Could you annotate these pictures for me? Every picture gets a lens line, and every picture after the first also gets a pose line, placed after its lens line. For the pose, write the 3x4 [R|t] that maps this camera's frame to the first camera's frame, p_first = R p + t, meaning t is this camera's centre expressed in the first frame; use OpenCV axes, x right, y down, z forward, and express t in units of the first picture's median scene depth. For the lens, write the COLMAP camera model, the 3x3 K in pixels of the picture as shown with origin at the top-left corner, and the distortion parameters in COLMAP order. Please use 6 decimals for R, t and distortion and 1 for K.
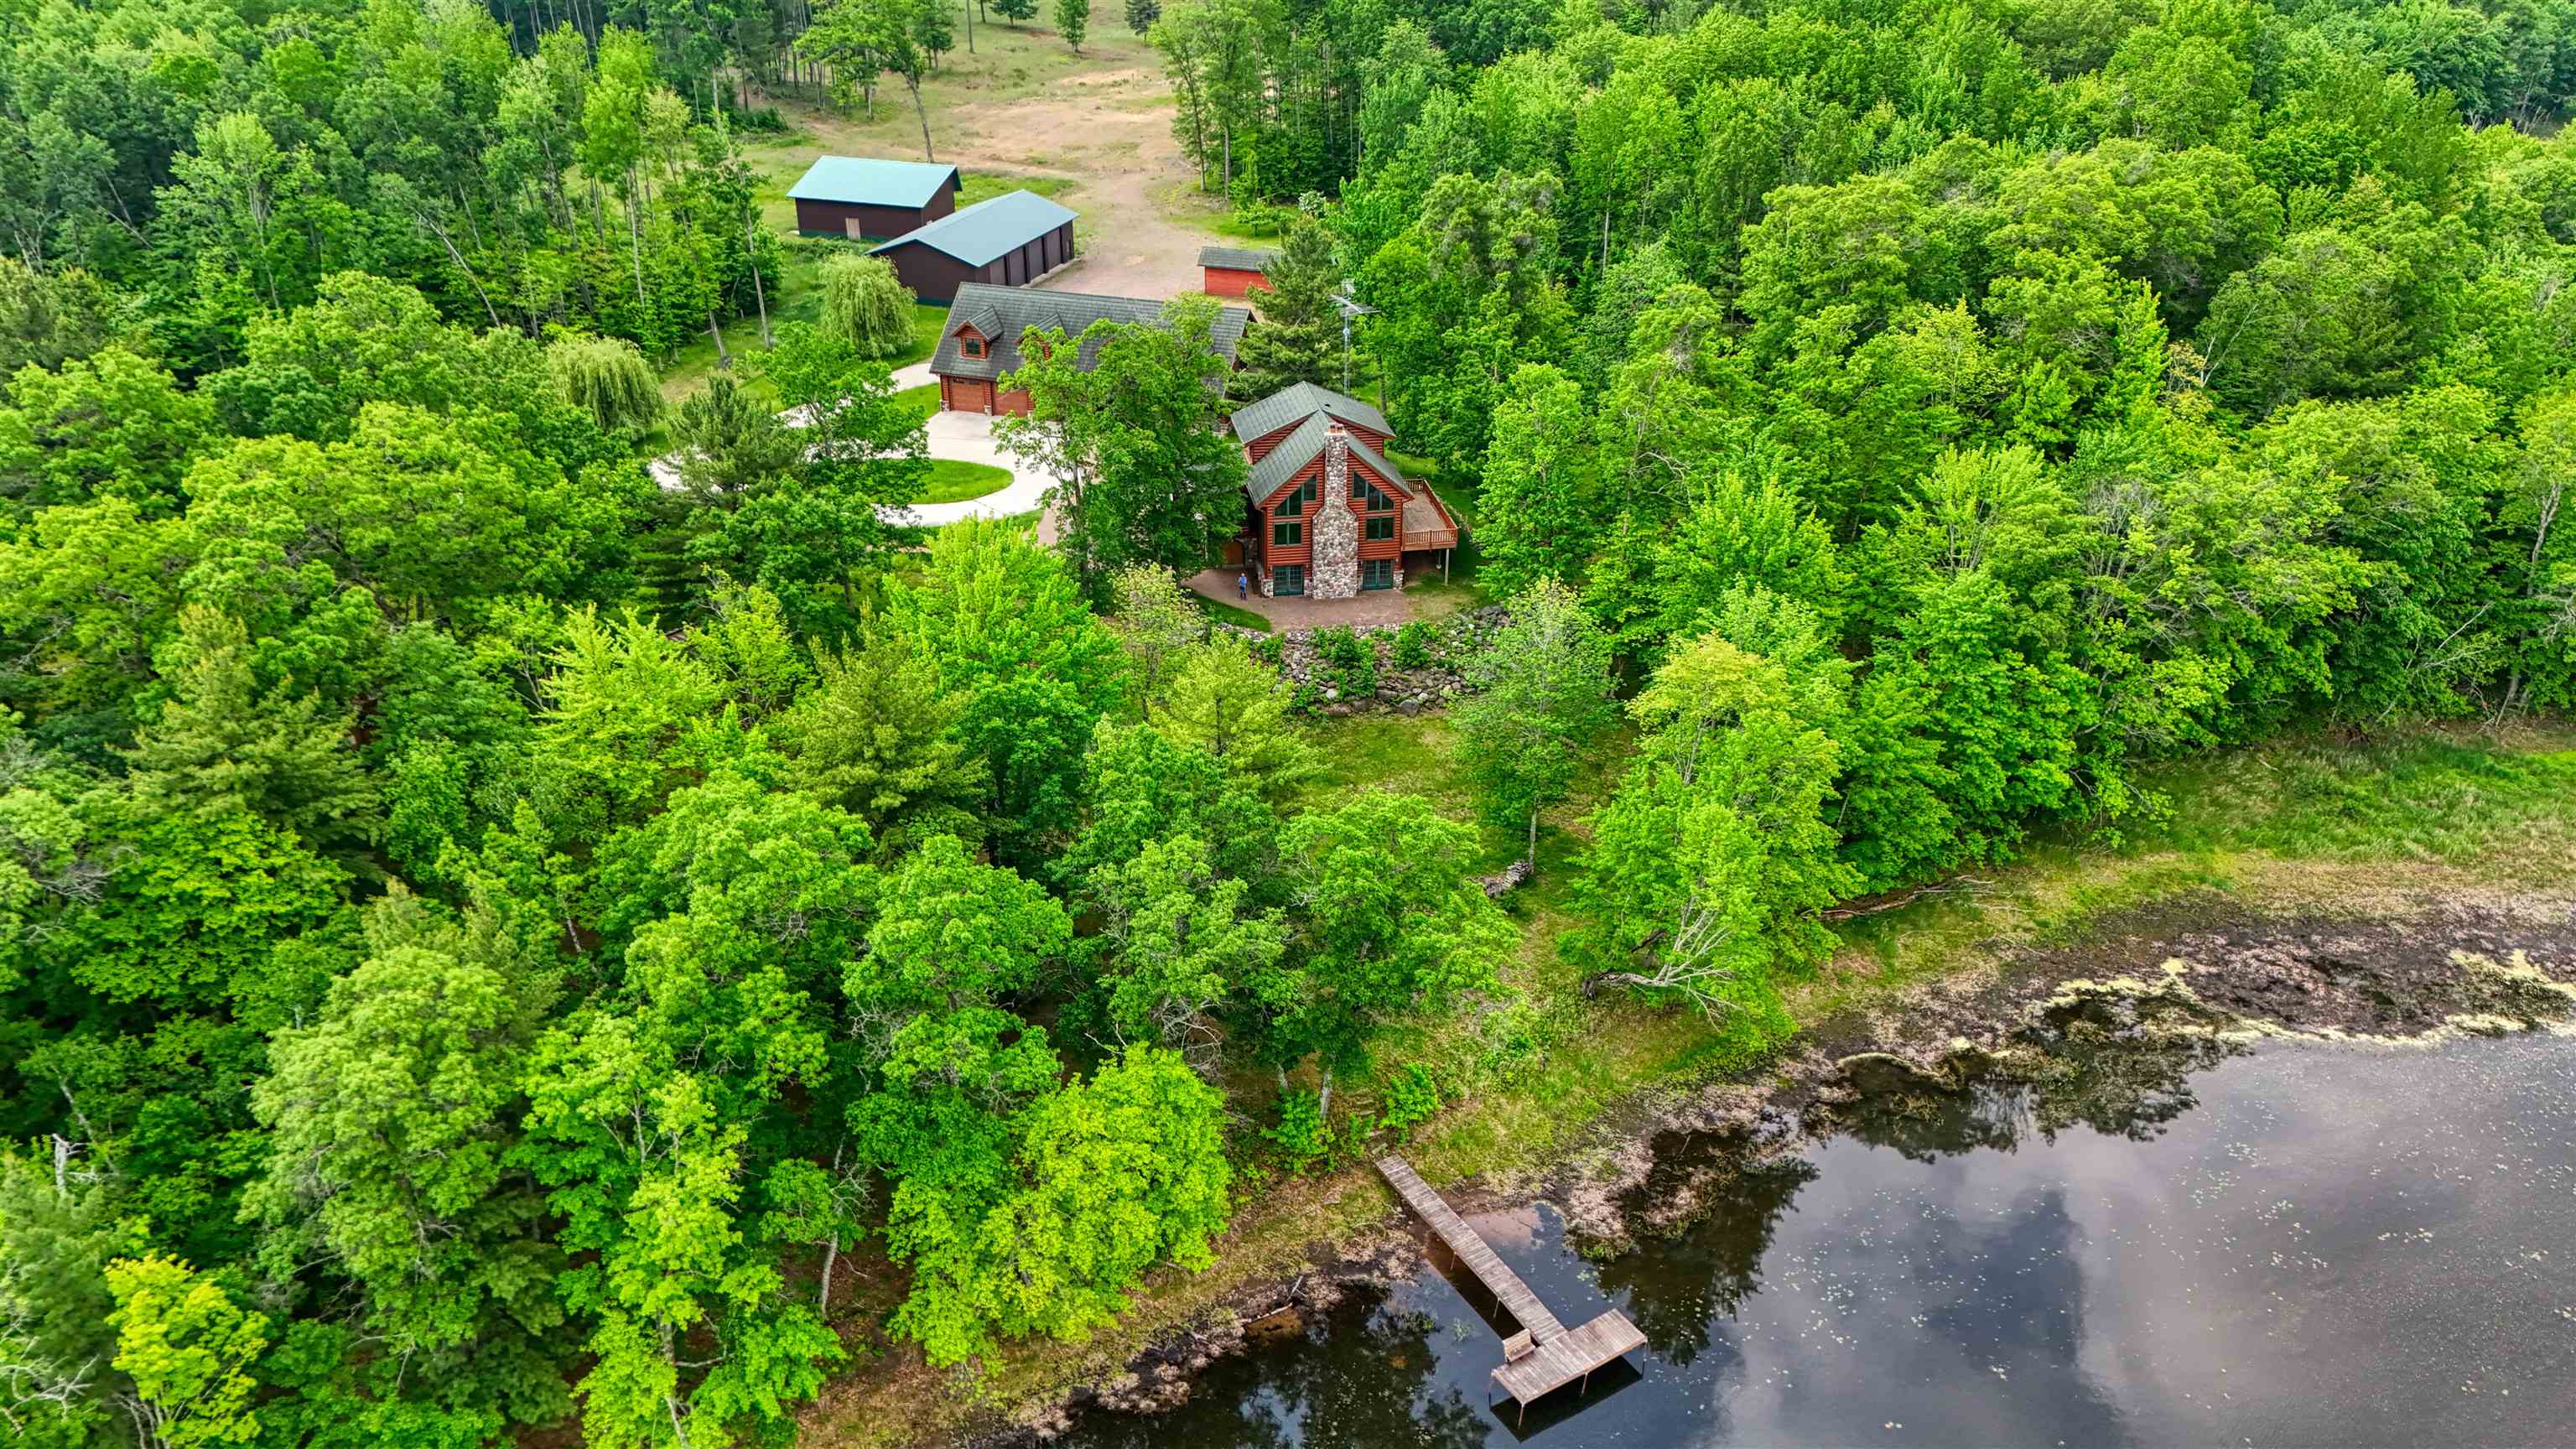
lens RADIAL K [[1895.1, 0, 1288.0], [0, 1895.1, 724.5], [0, 0, 1]] dist [0.090047, -0.076511]
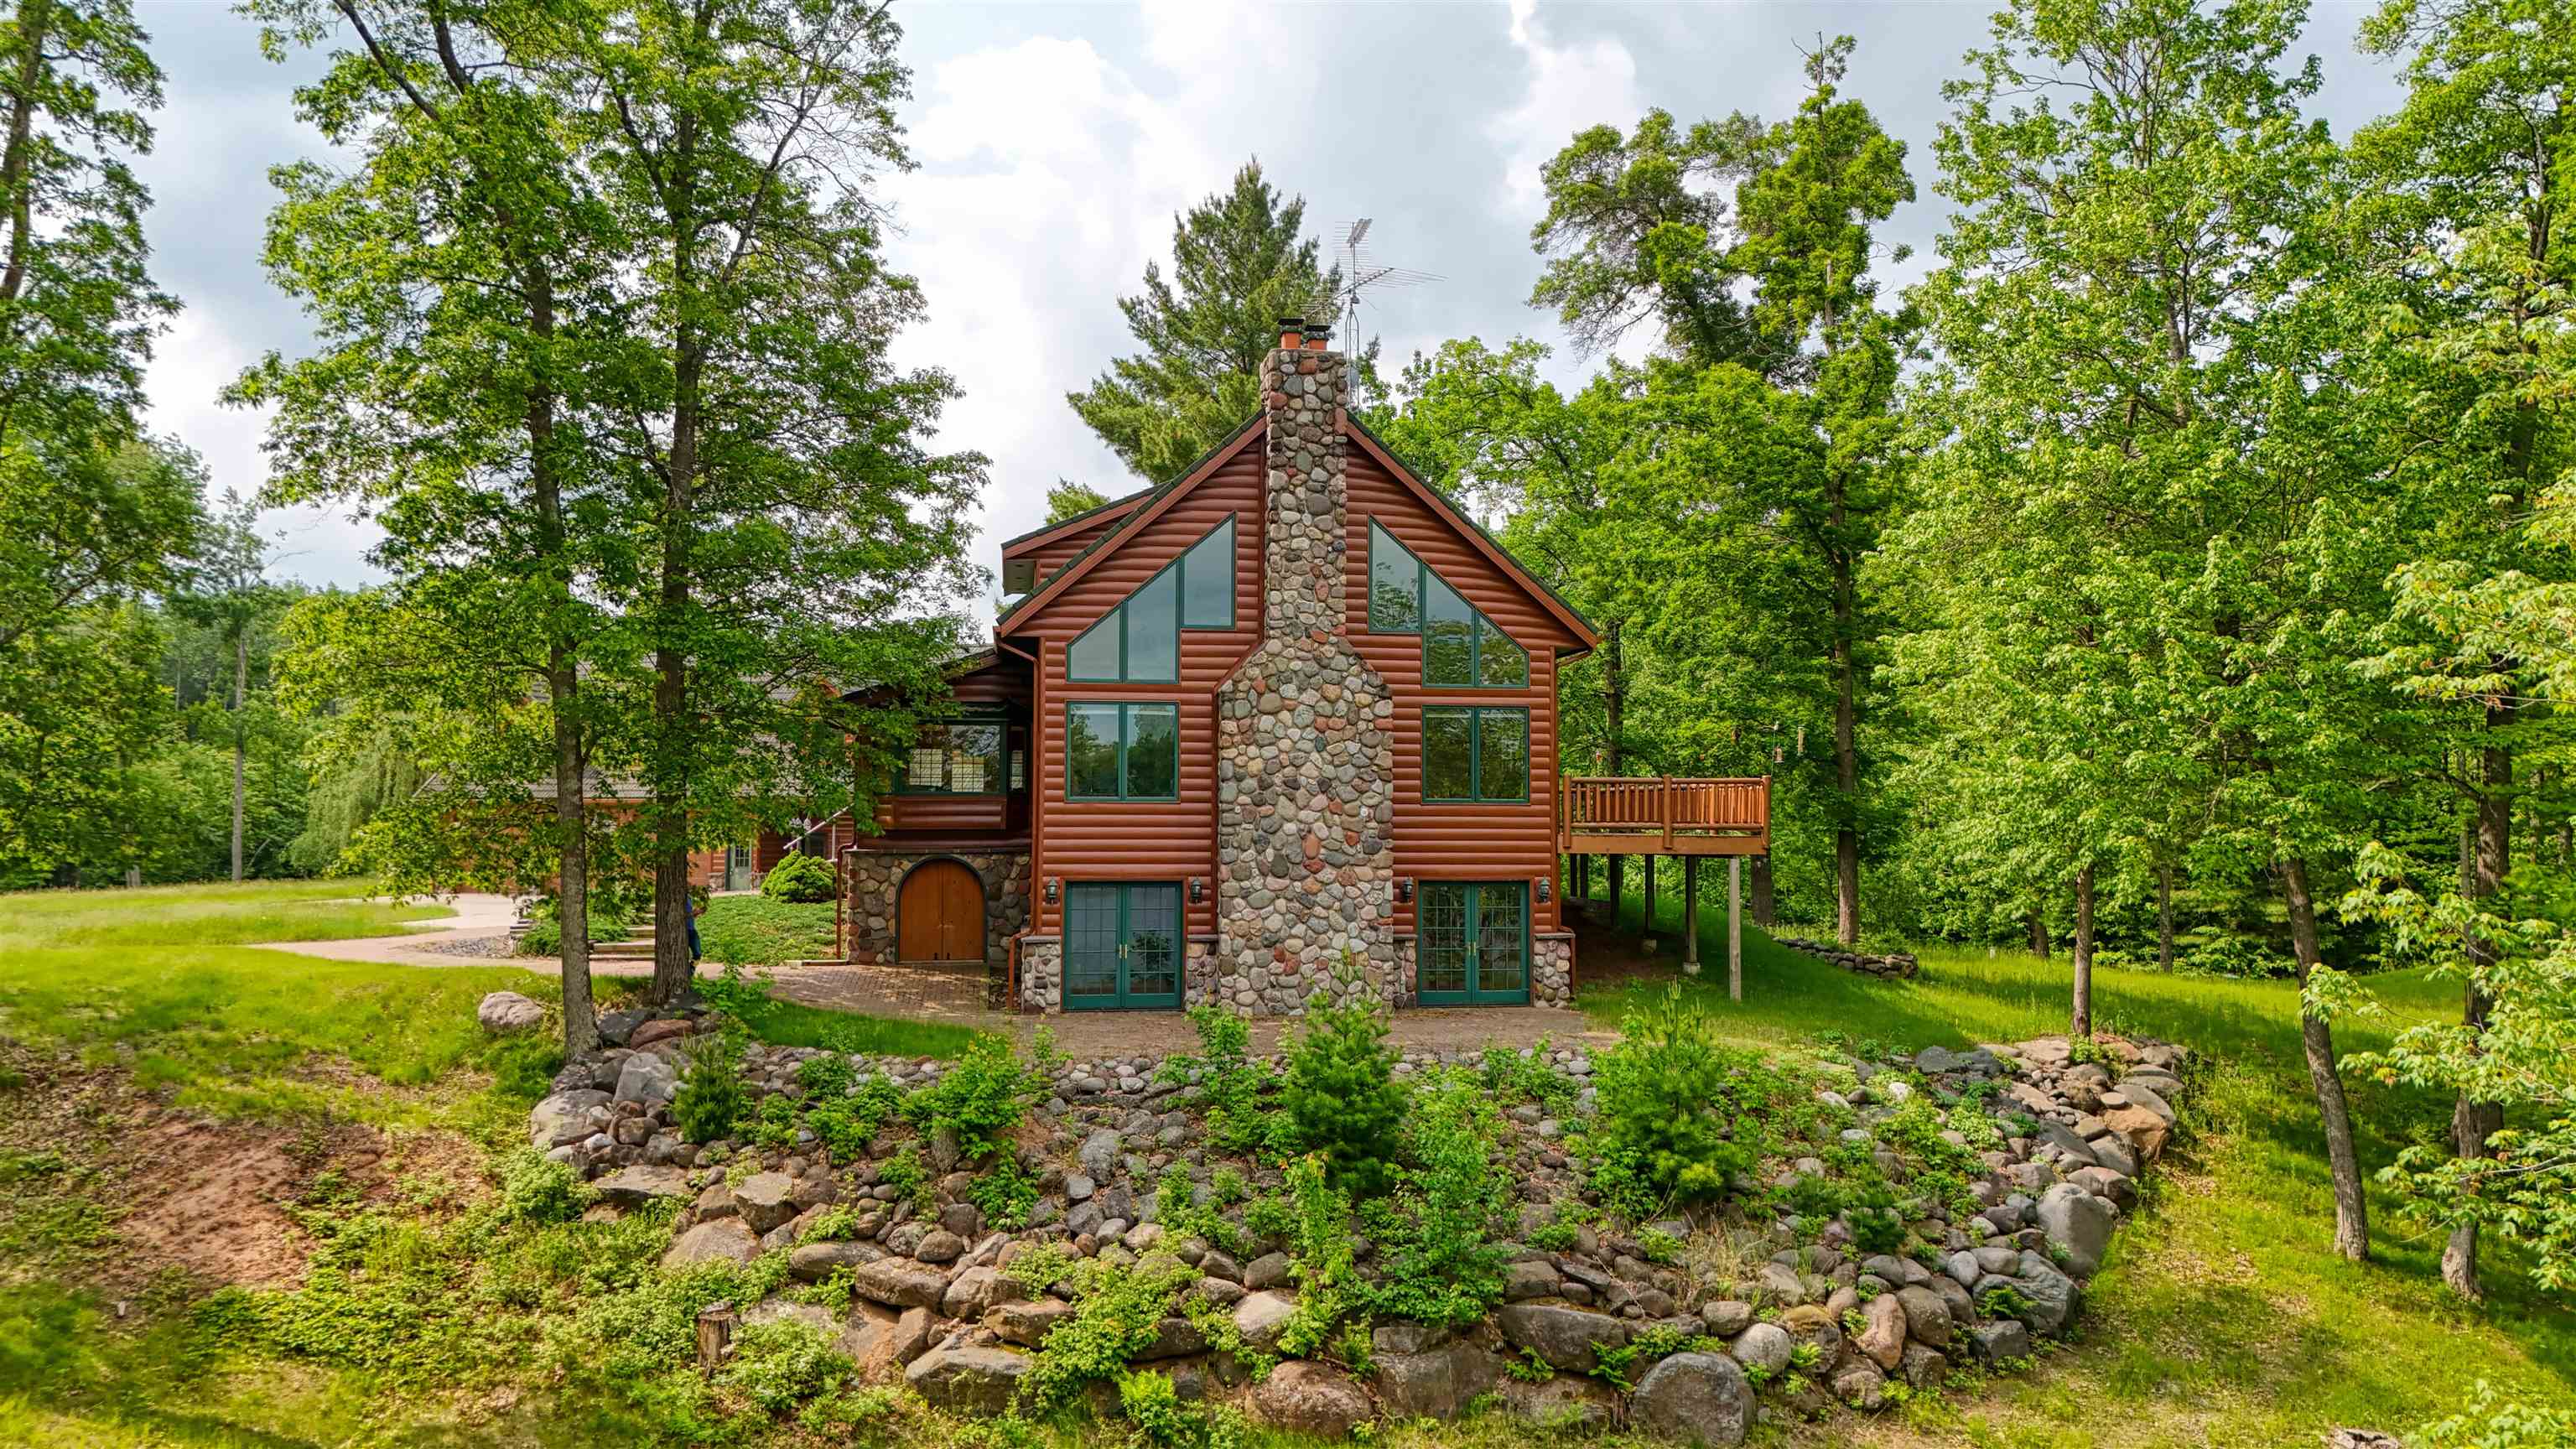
lens RADIAL K [[1895.1, 0, 1288.0], [0, 1895.1, 724.5], [0, 0, 1]] dist [0.090047, -0.076511]
pose [[0.999849, 0.005058, -0.016607, 0.019617], [-0.012641, 0.867808, -0.496740, 0.018345], [0.011899, 0.496875, 0.867741, 0.567527]]
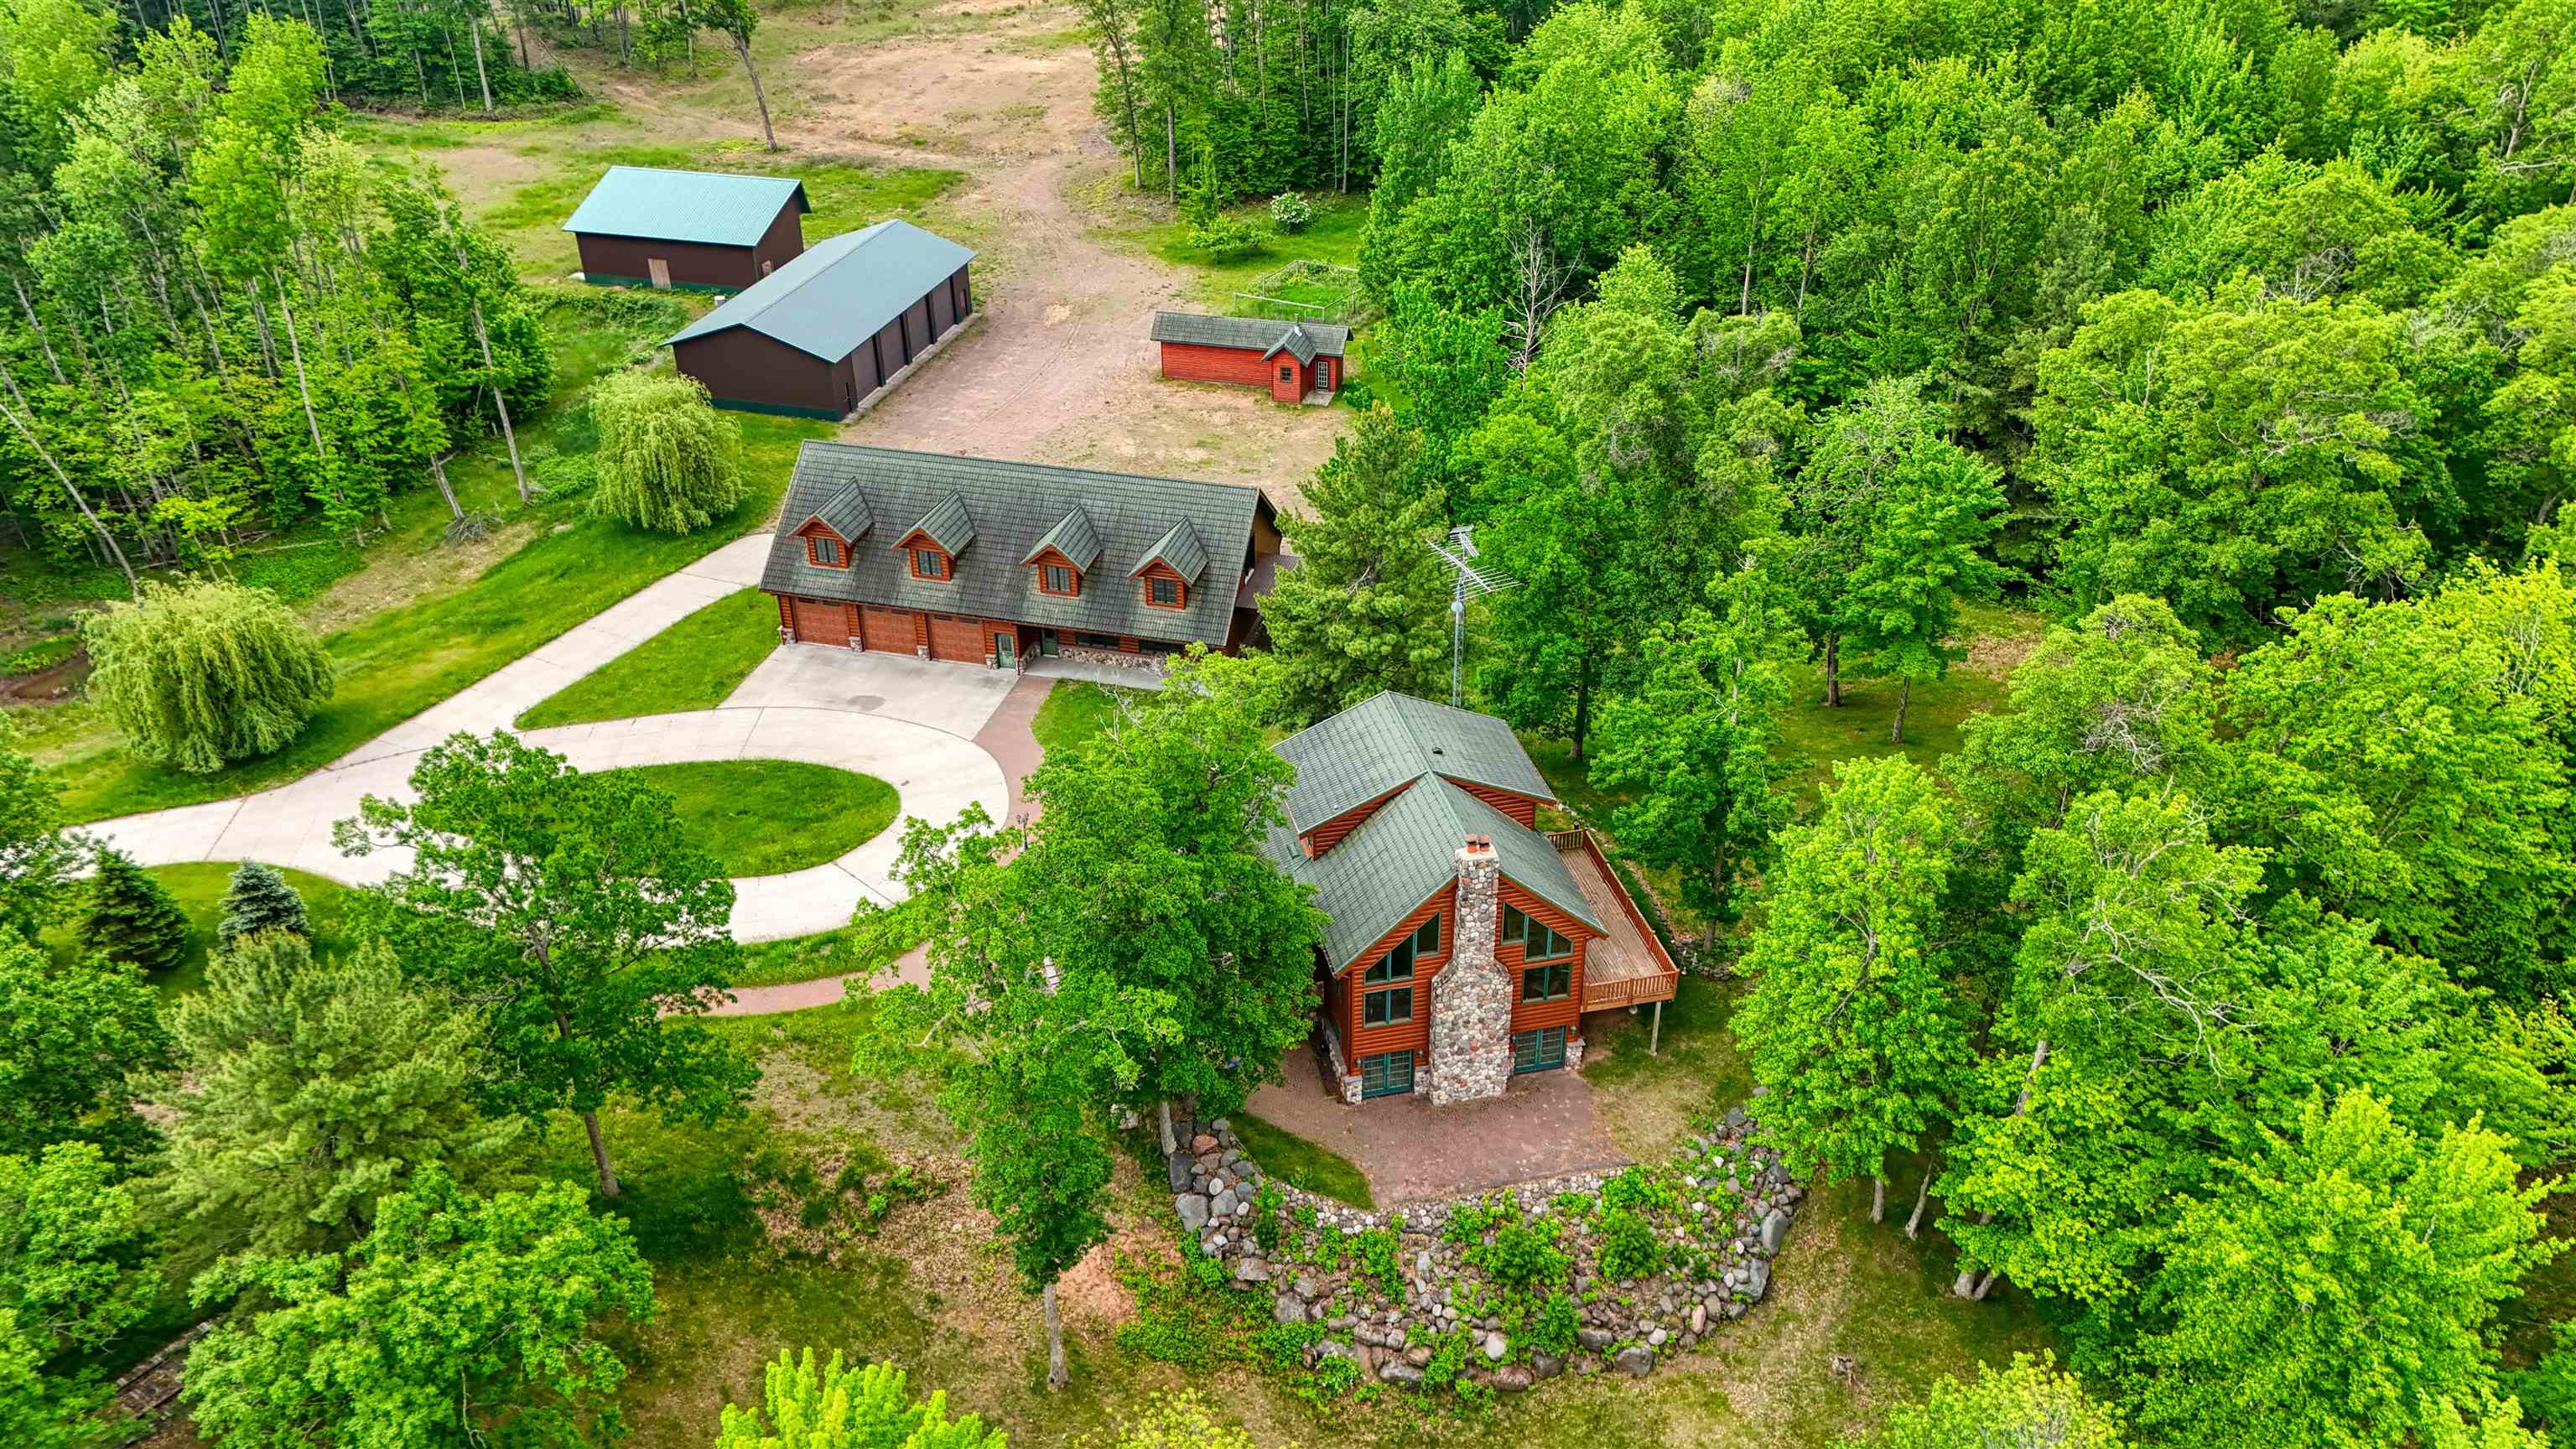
lens RADIAL K [[1895.1, 0, 1288.0], [0, 1895.1, 724.5], [0, 0, 1]] dist [0.090047, -0.076511]
pose [[0.998255, -0.037055, 0.045970, -0.038910], [0.033847, 0.997063, 0.068702, -0.164791], [-0.048381, -0.067026, 0.996578, 0.324251]]
